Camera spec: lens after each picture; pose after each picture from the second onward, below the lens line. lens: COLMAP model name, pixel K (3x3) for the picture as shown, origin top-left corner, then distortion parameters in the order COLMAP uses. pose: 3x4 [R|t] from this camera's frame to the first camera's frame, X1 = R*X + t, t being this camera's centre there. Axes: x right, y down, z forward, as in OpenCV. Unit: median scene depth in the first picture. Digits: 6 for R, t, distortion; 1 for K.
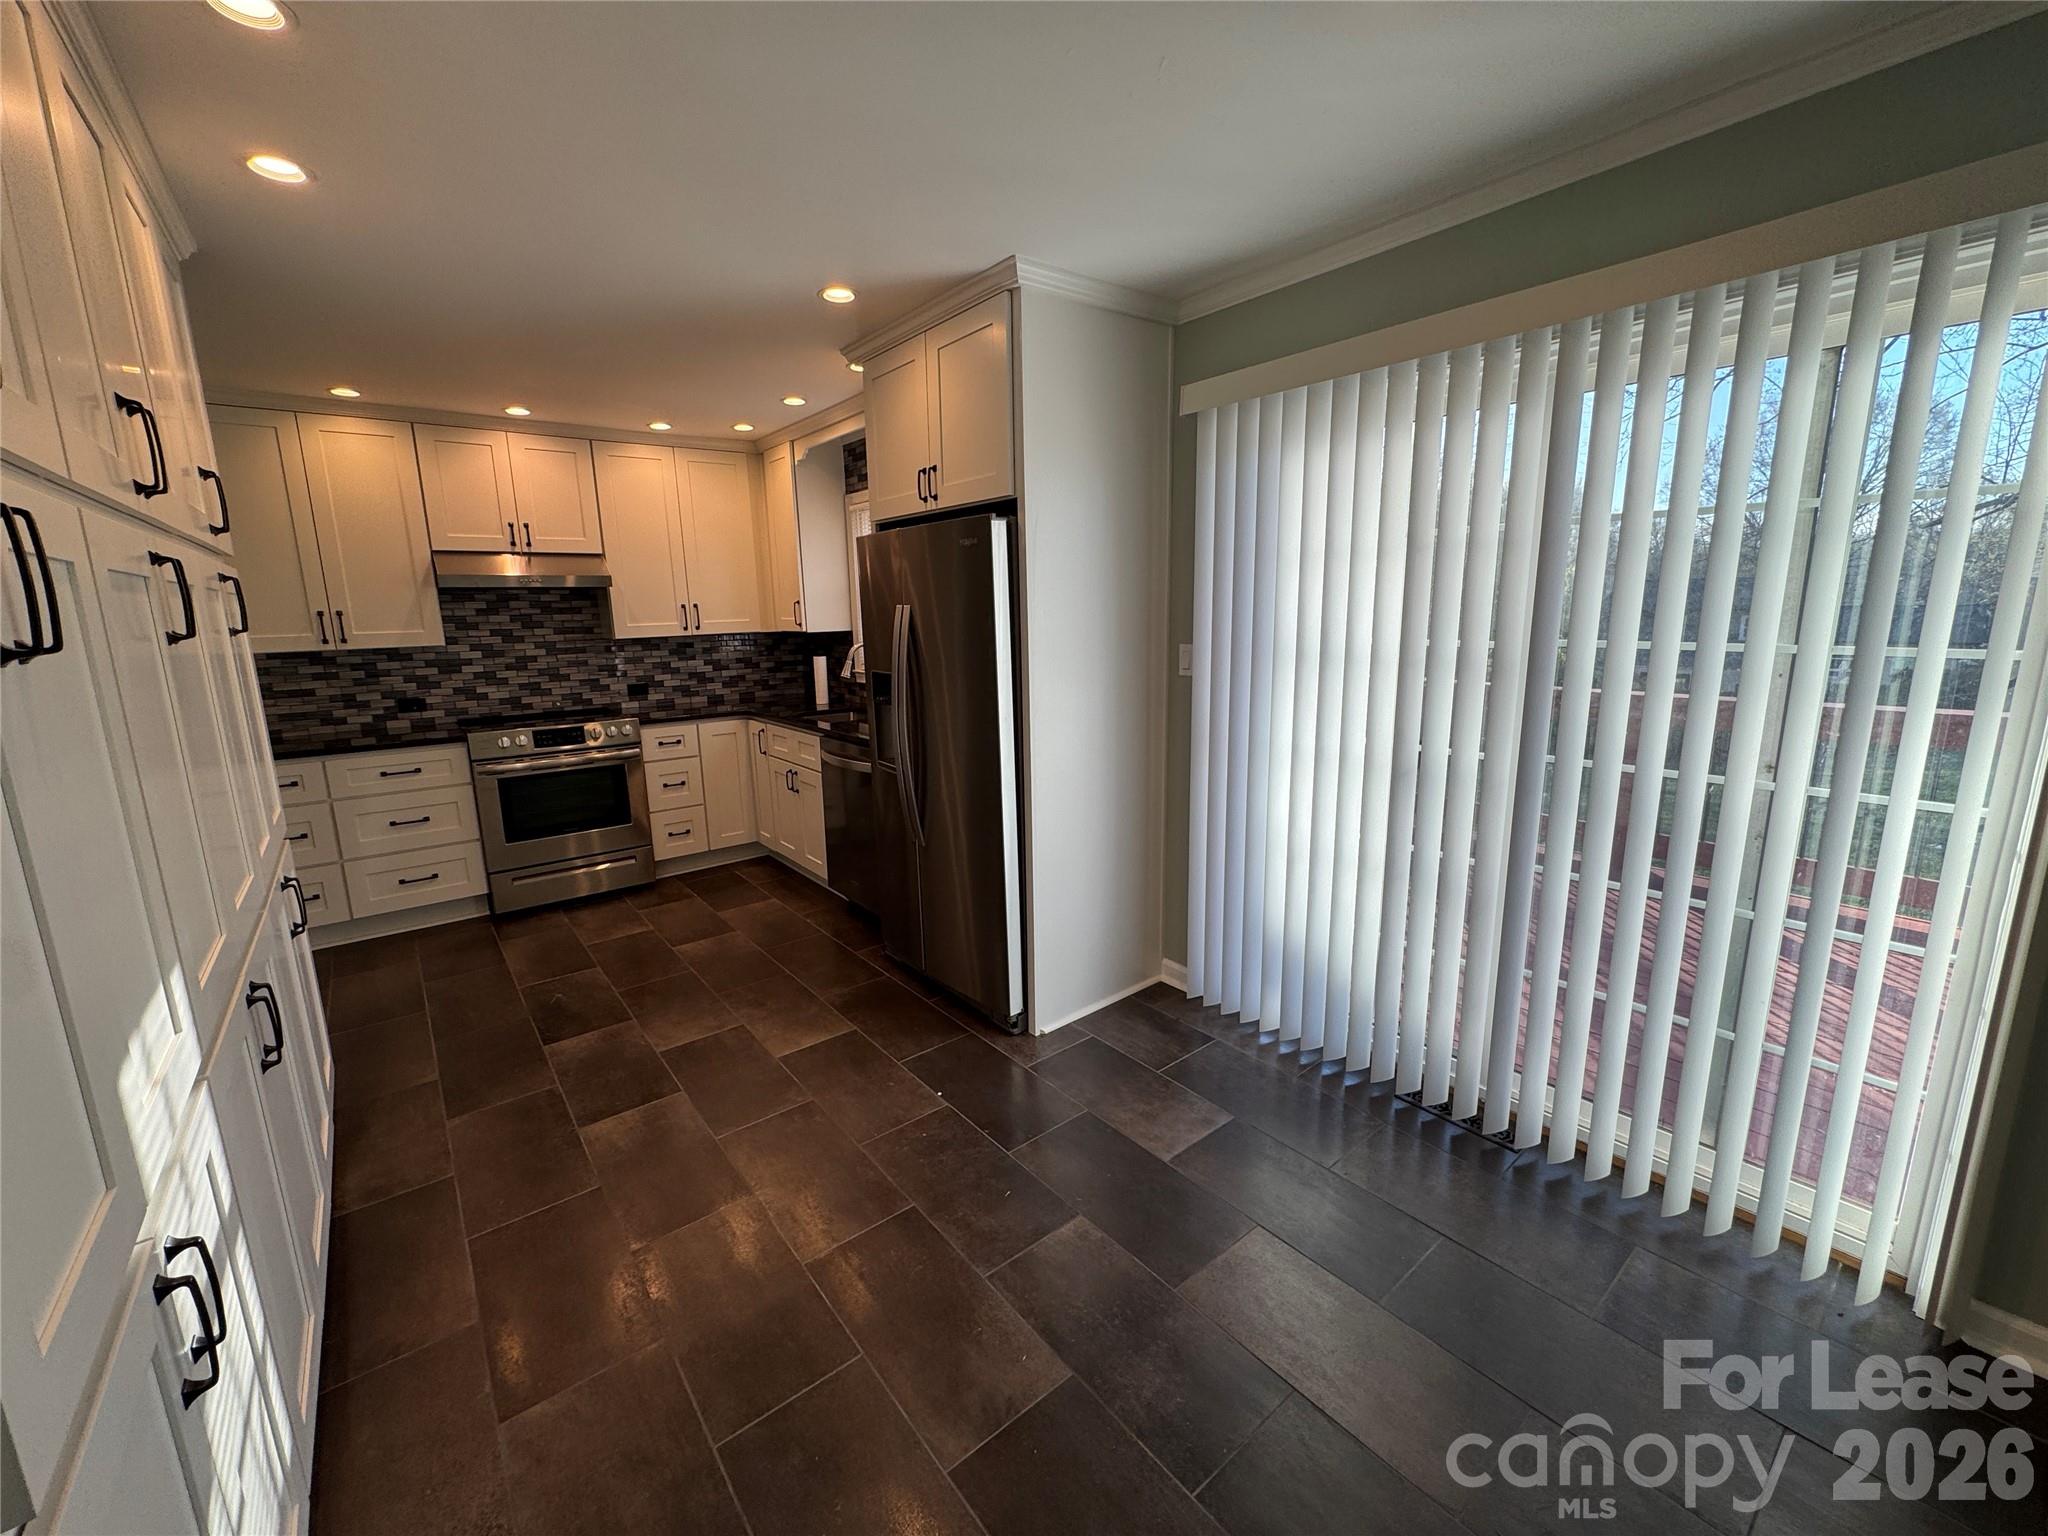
lens RADIAL K [[818.0, 0, 1024.0], [0, 818.0, 768.0], [0, 0, 1]] dist [-0.004003, 0.000417]
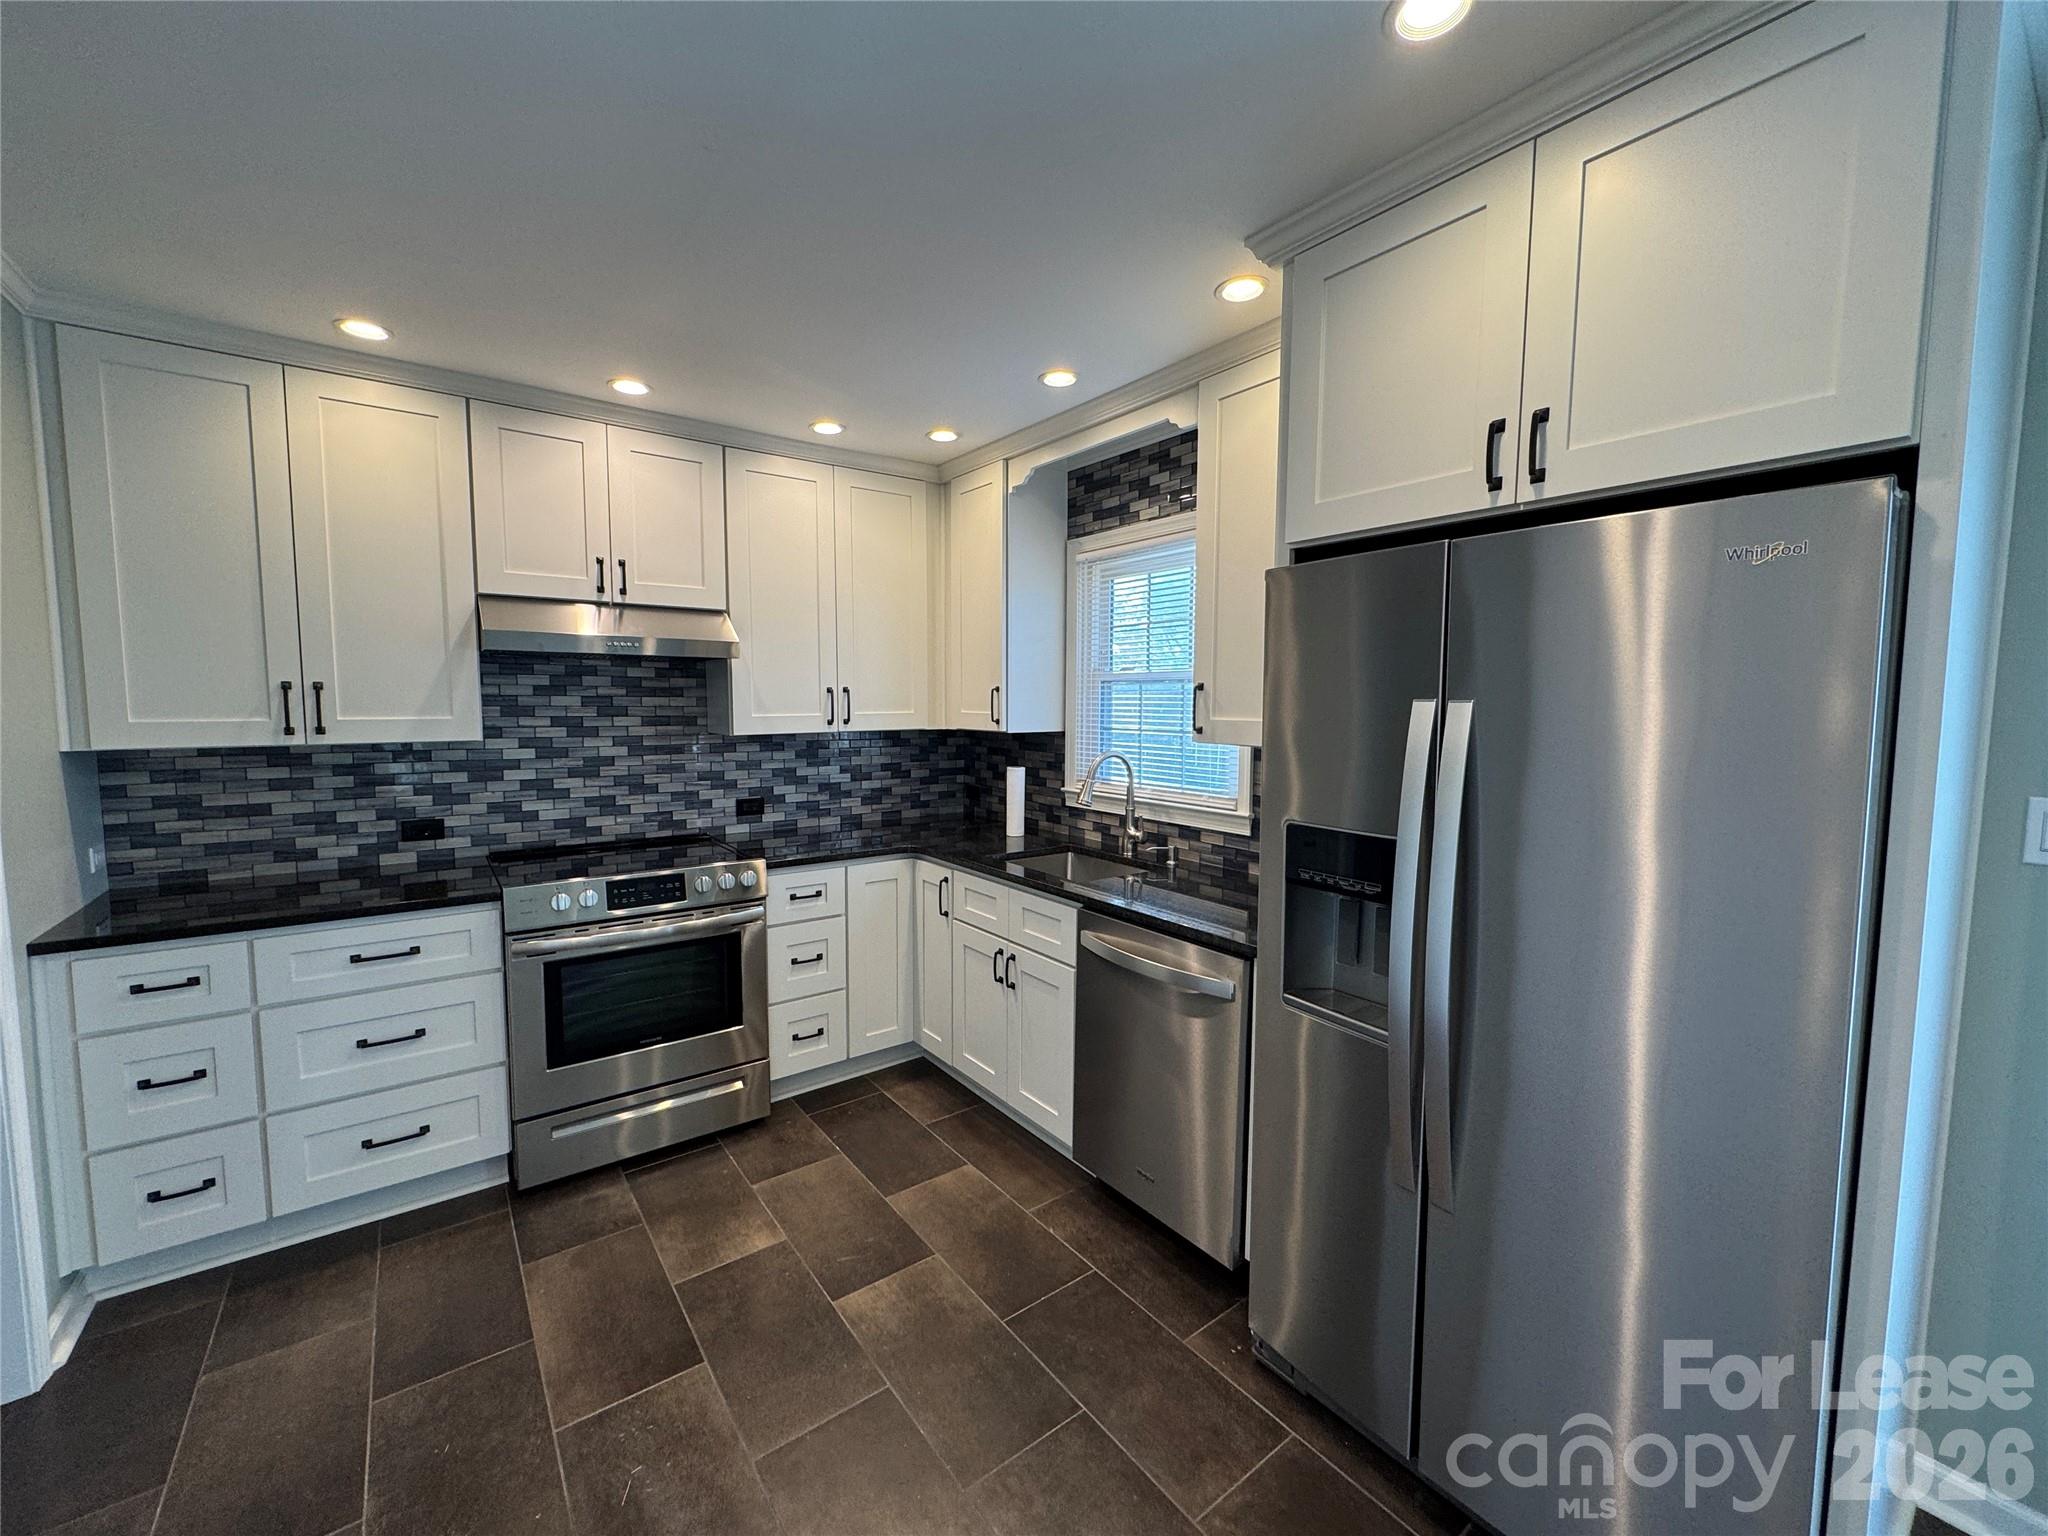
lens RADIAL K [[818.0, 0, 1024.0], [0, 818.0, 768.0], [0, 0, 1]] dist [-0.004003, 0.000417]
pose [[0.999236, 0.028676, -0.026550, -0.258173], [-0.031448, 0.993358, -0.110685, -0.068659], [0.023200, 0.111436, 0.993501, 0.363626]]
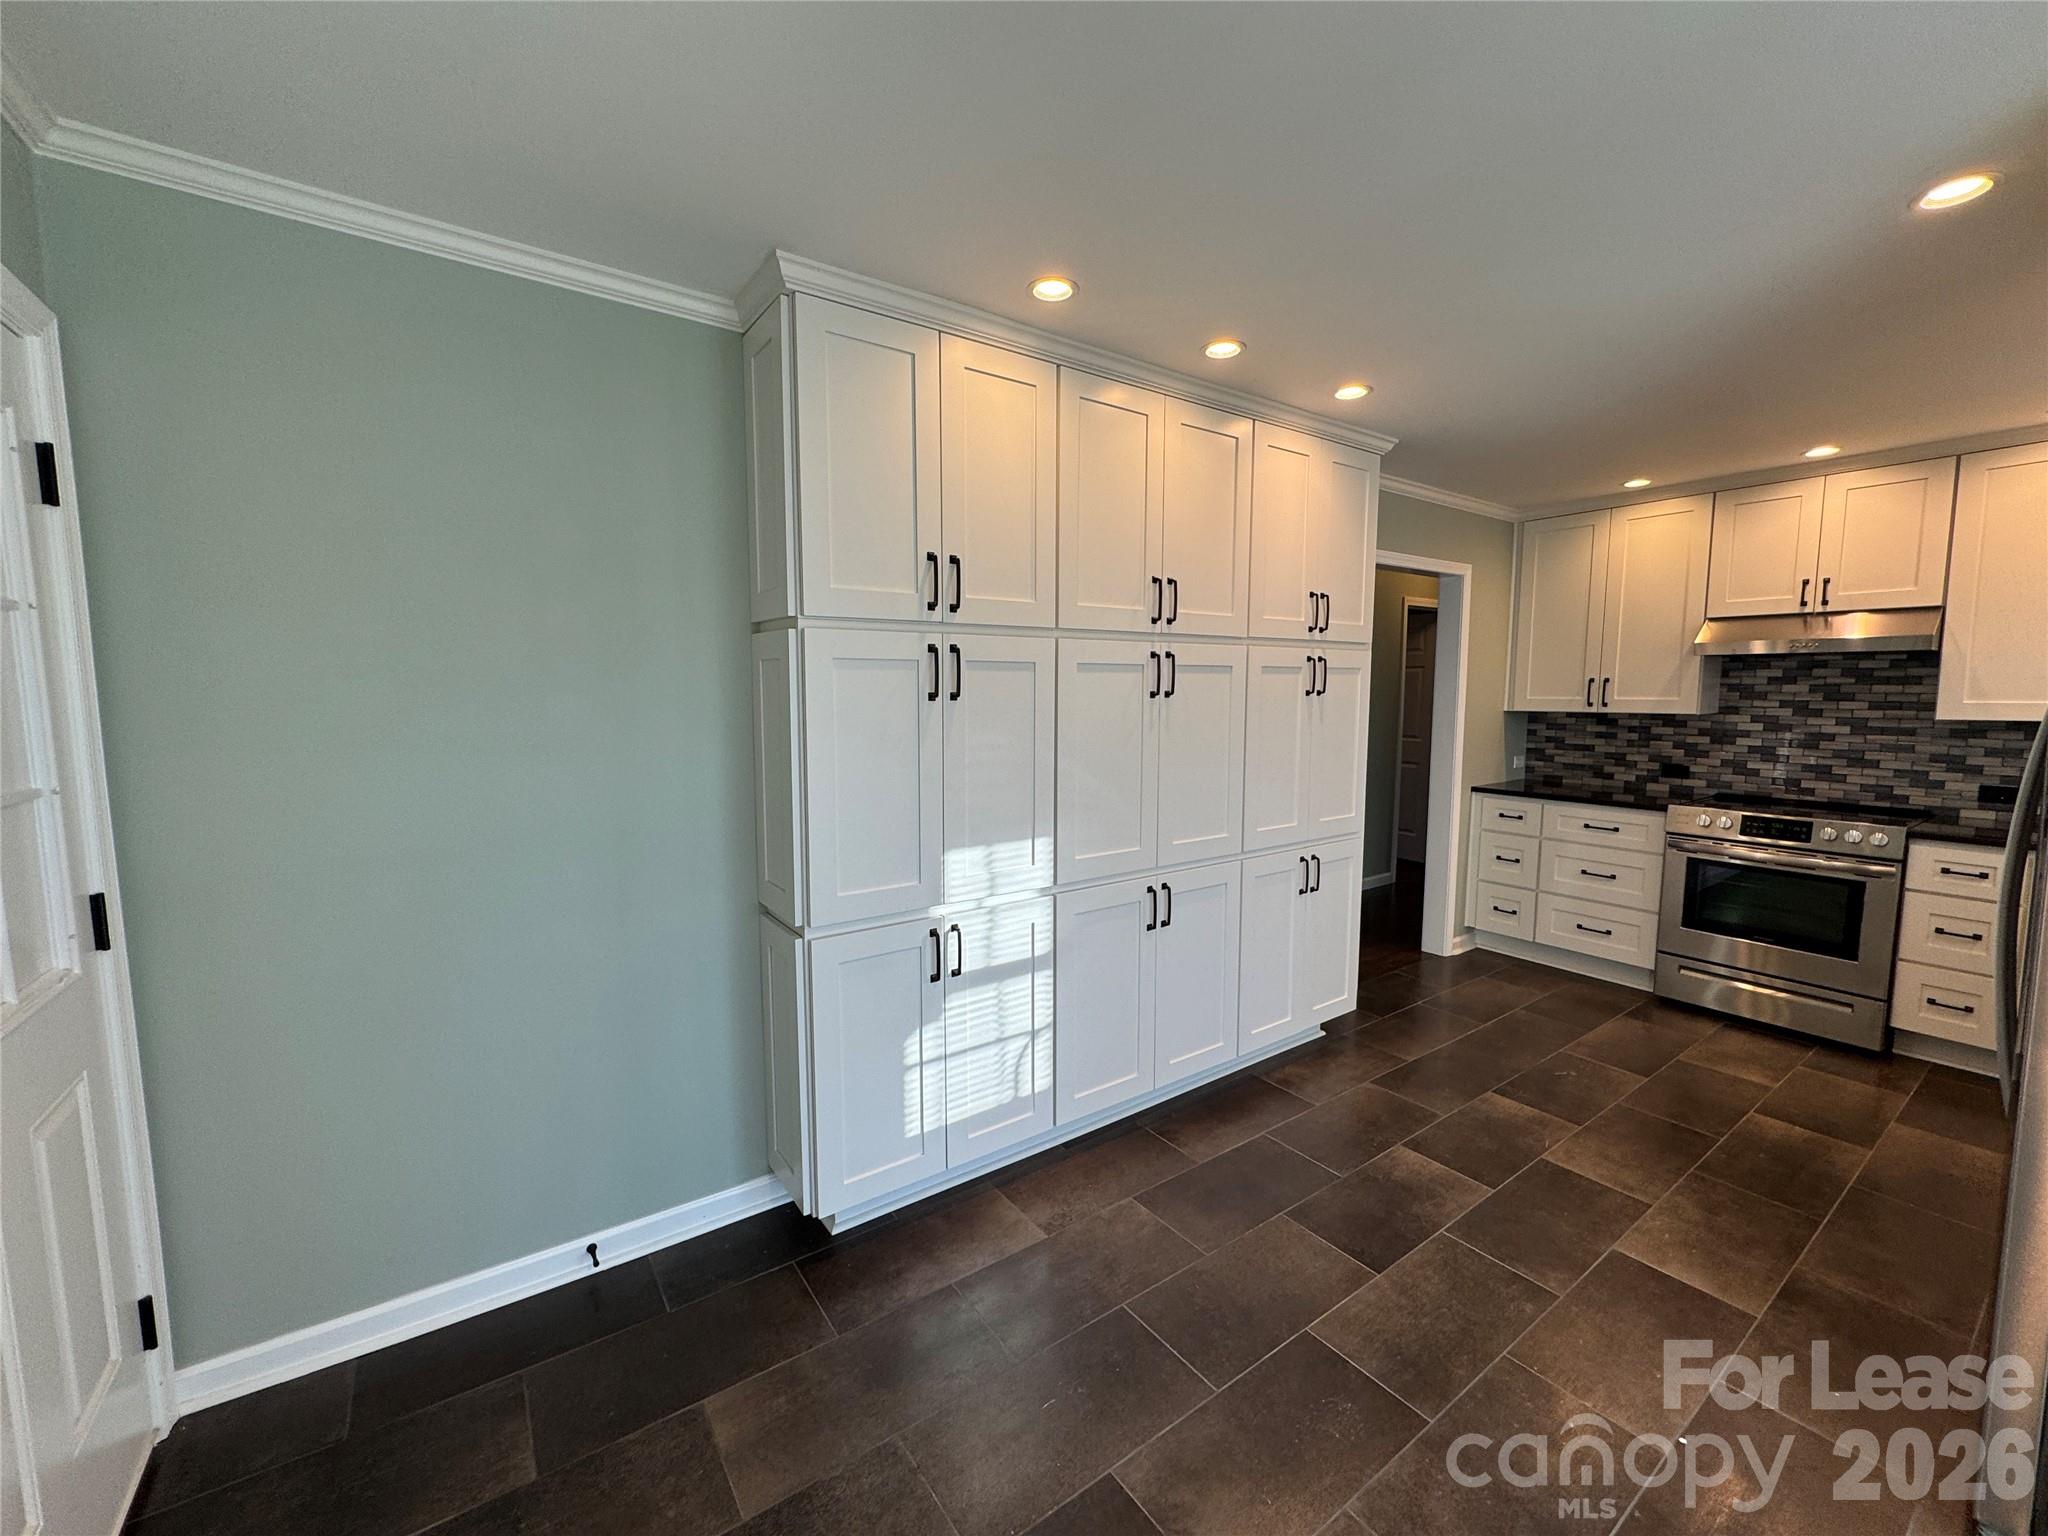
lens RADIAL K [[818.0, 0, 1024.0], [0, 818.0, 768.0], [0, 0, 1]] dist [-0.004003, 0.000417]
pose [[-0.060978, 0.119531, -0.990956, 0.295645], [-0.191268, 0.973006, 0.129135, -0.056985], [0.979642, 0.197412, -0.036470, 0.249063]]
